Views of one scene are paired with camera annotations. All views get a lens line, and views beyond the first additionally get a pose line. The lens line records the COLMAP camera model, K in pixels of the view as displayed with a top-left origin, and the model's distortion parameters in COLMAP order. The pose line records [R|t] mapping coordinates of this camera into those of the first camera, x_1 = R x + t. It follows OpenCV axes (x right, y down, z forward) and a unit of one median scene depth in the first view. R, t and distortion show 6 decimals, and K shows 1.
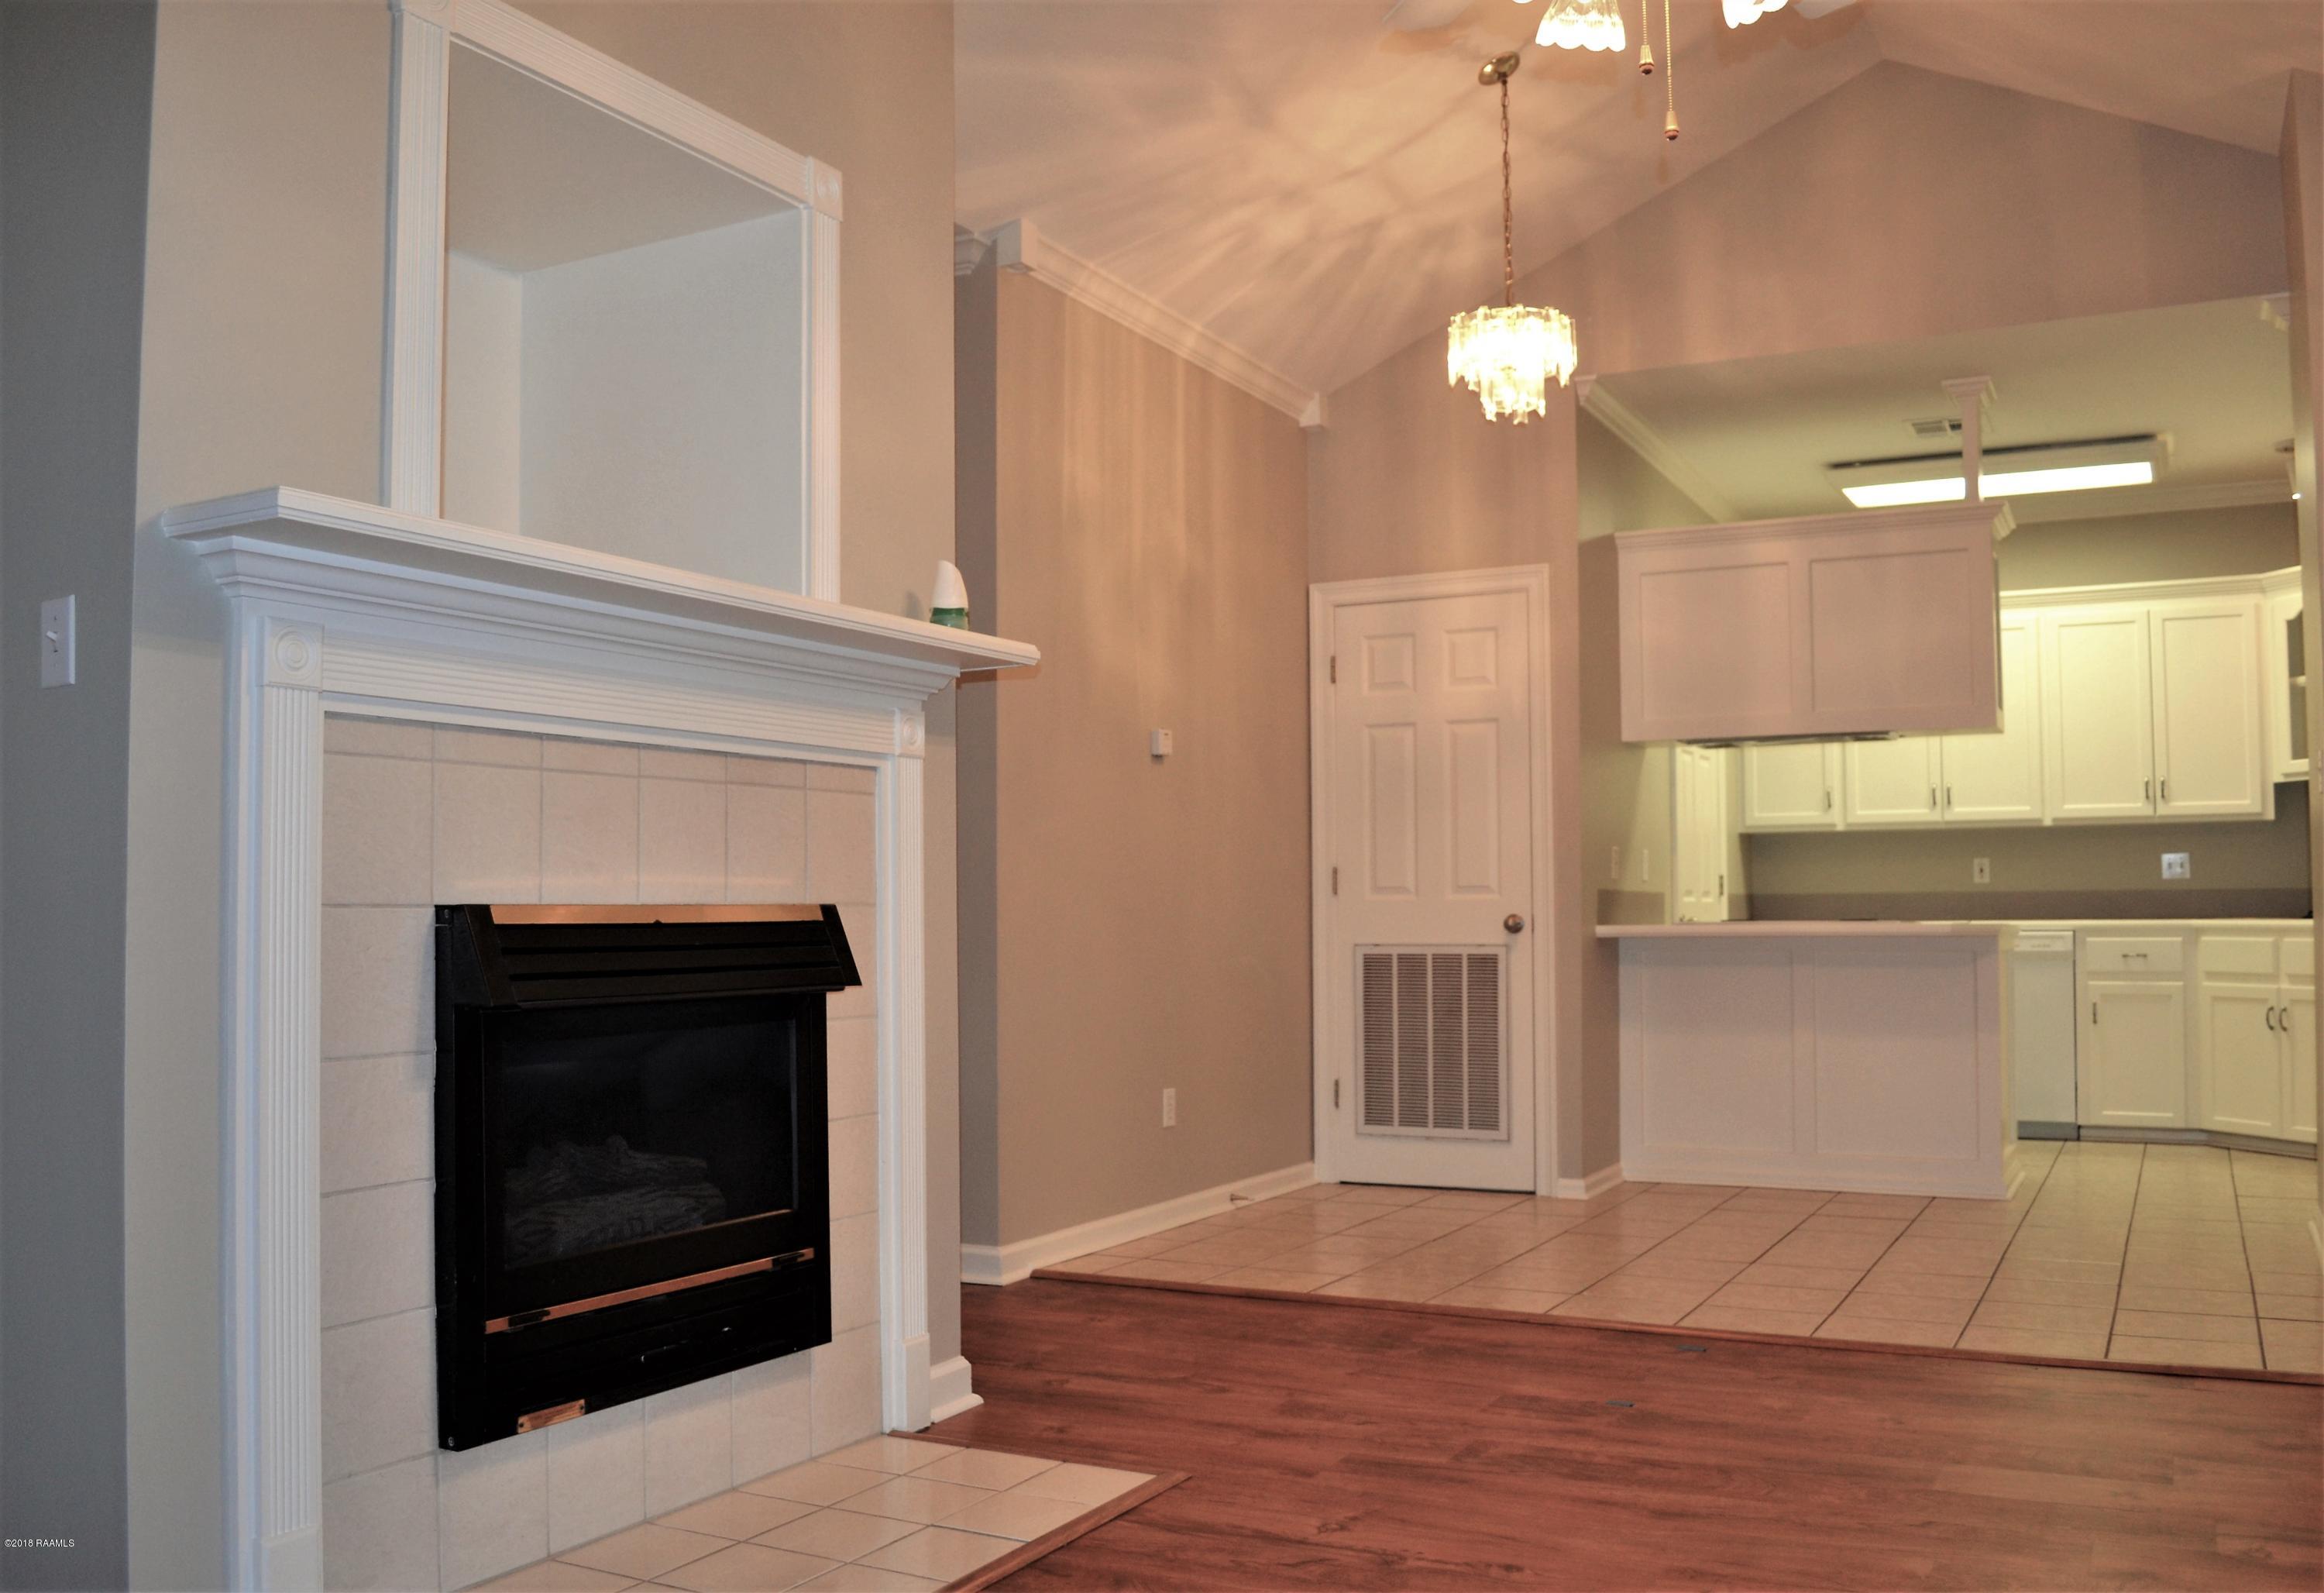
lens RADIAL K [[1938.8, 0, 1172.0], [0, 1938.8, 828.8], [0, 0, 1]] dist [-0.081927, 0.012002]
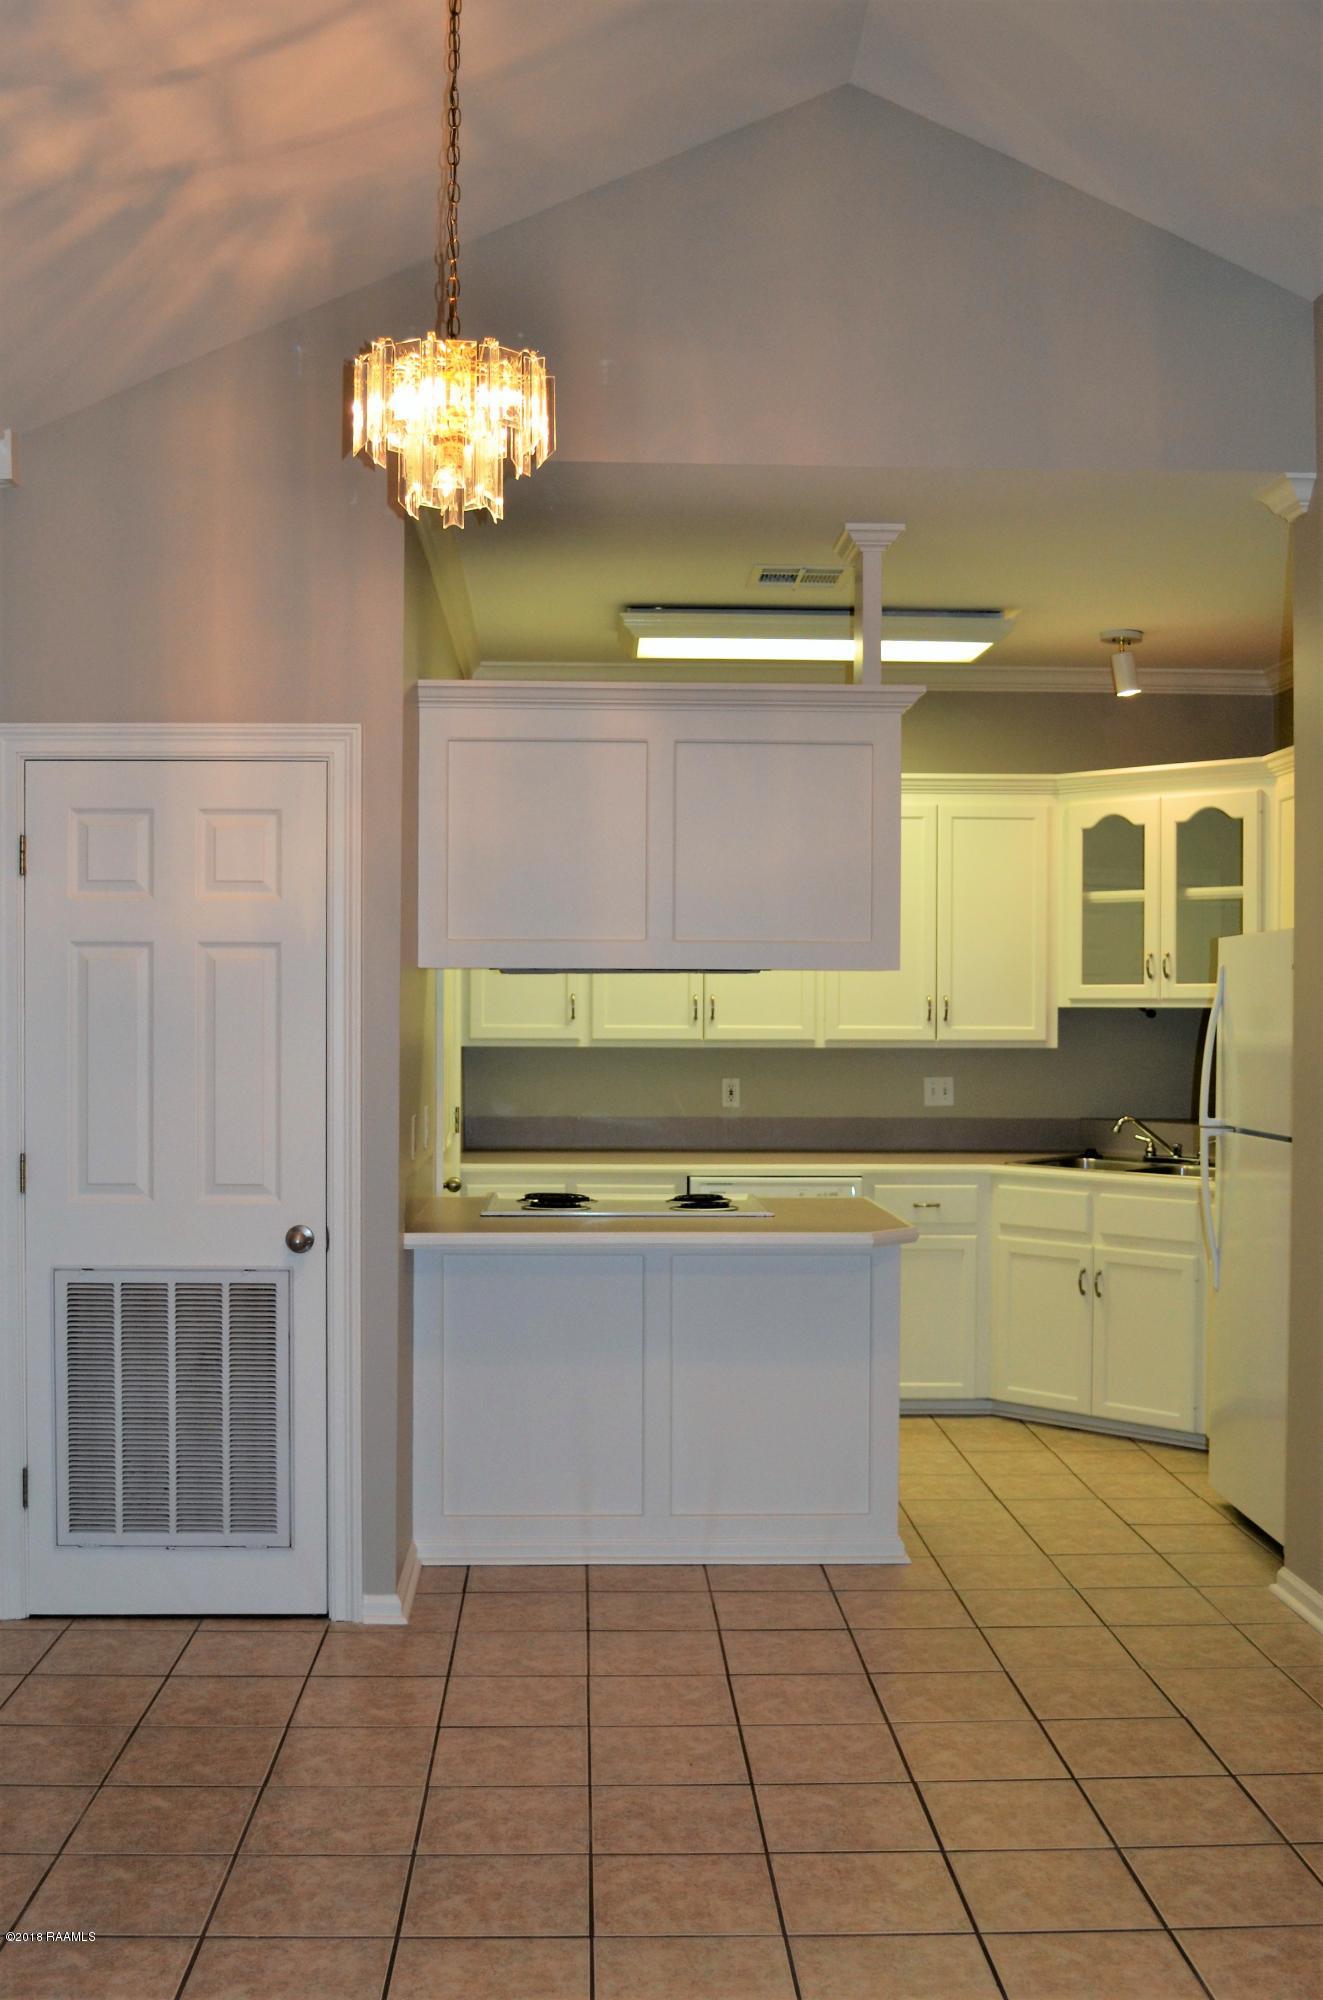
lens RADIAL K [[1969.9, 0, 608.5], [0, 1969.9, 1026.8], [0, 0, 1]] dist [-0.071137, -0.014893]
pose [[0.876117, -0.000080, 0.482098, -0.065369], [-0.027531, 0.998360, 0.050199, -0.064203], [-0.481311, -0.057253, 0.874678, 0.321592]]
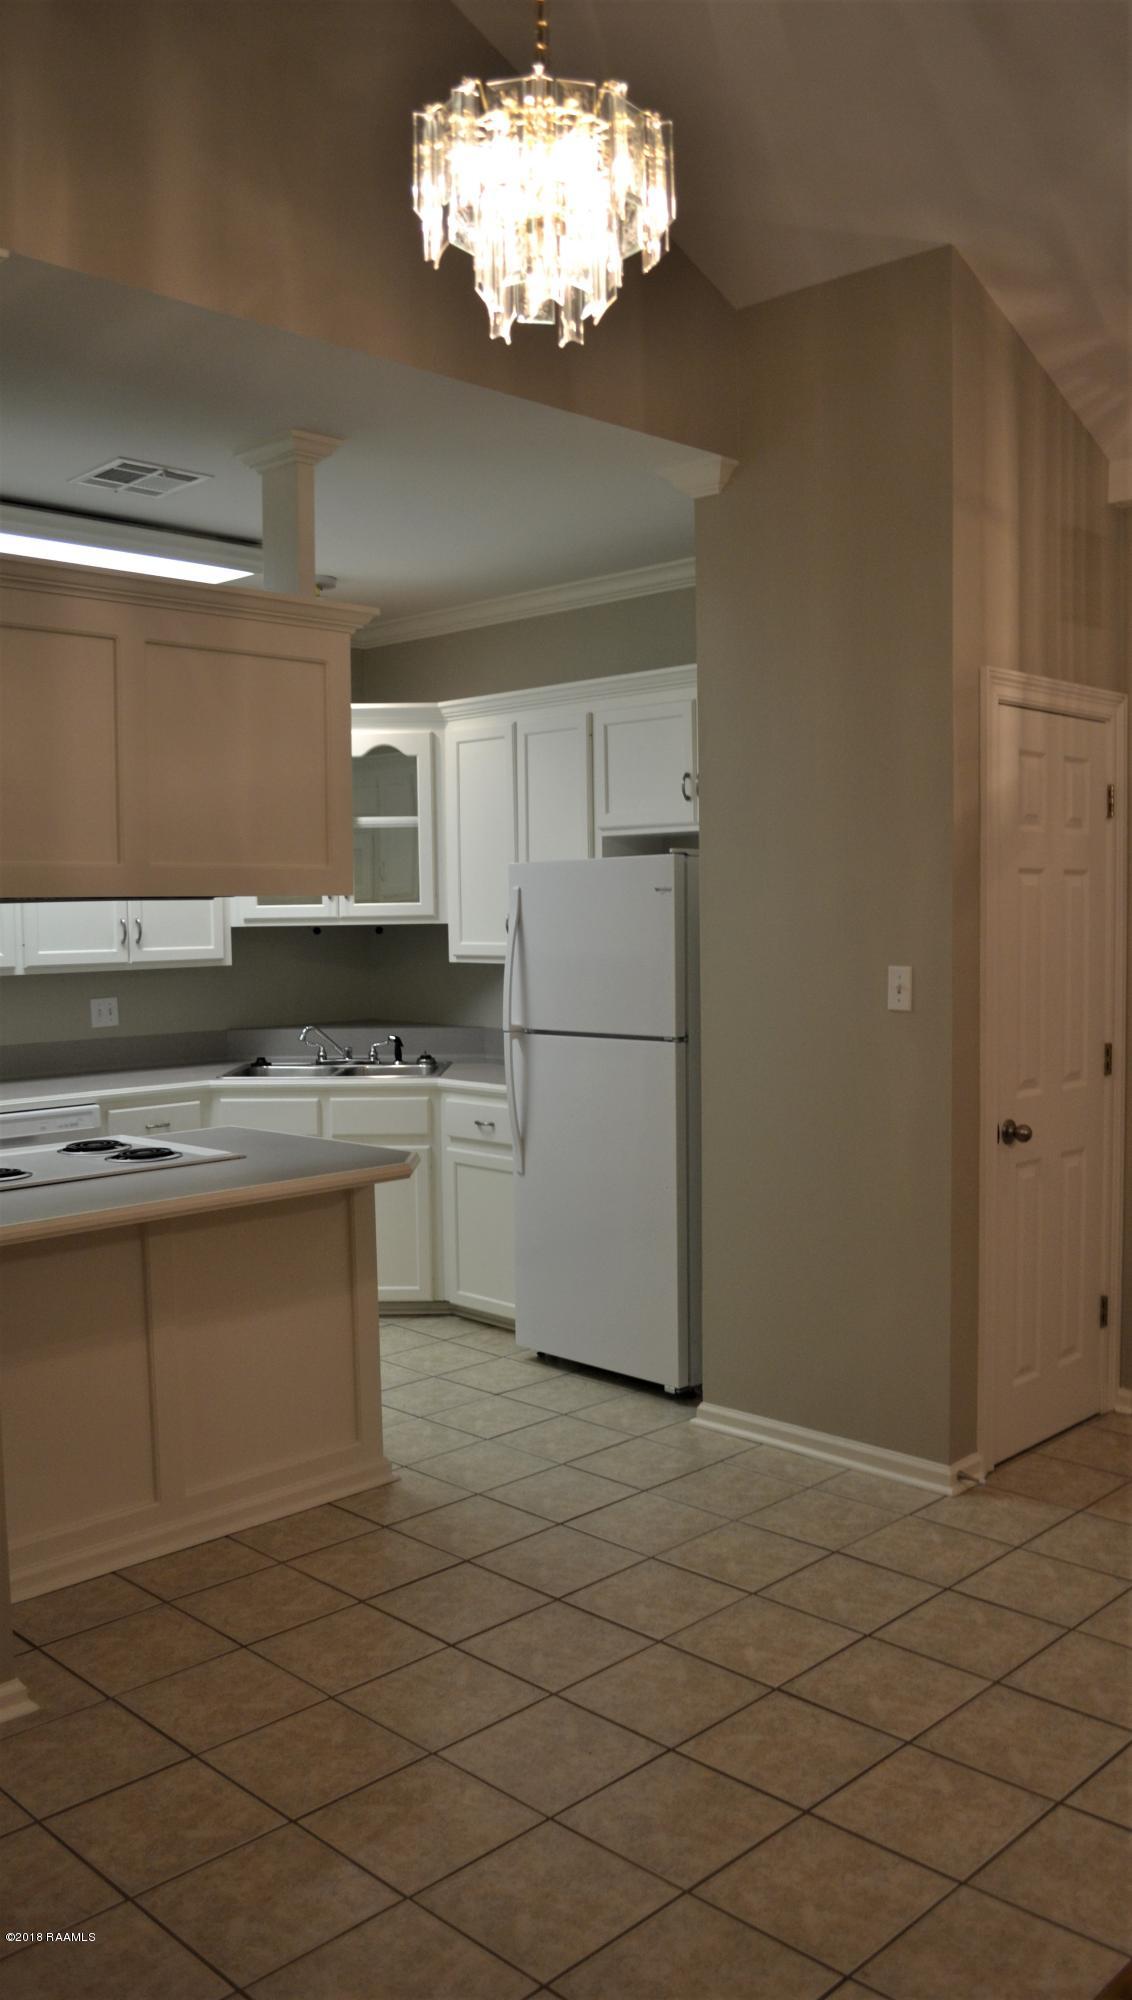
lens RADIAL K [[1614.3, 0, 566.0], [0, 1614.3, 1000.0], [0, 0, 1]] dist [-0.064306, -0.007168]
pose [[0.289373, -0.057019, 0.955517, -0.172866], [-0.028630, 0.997262, 0.068181, -0.054907], [-0.956788, -0.047086, 0.286948, 0.684574]]
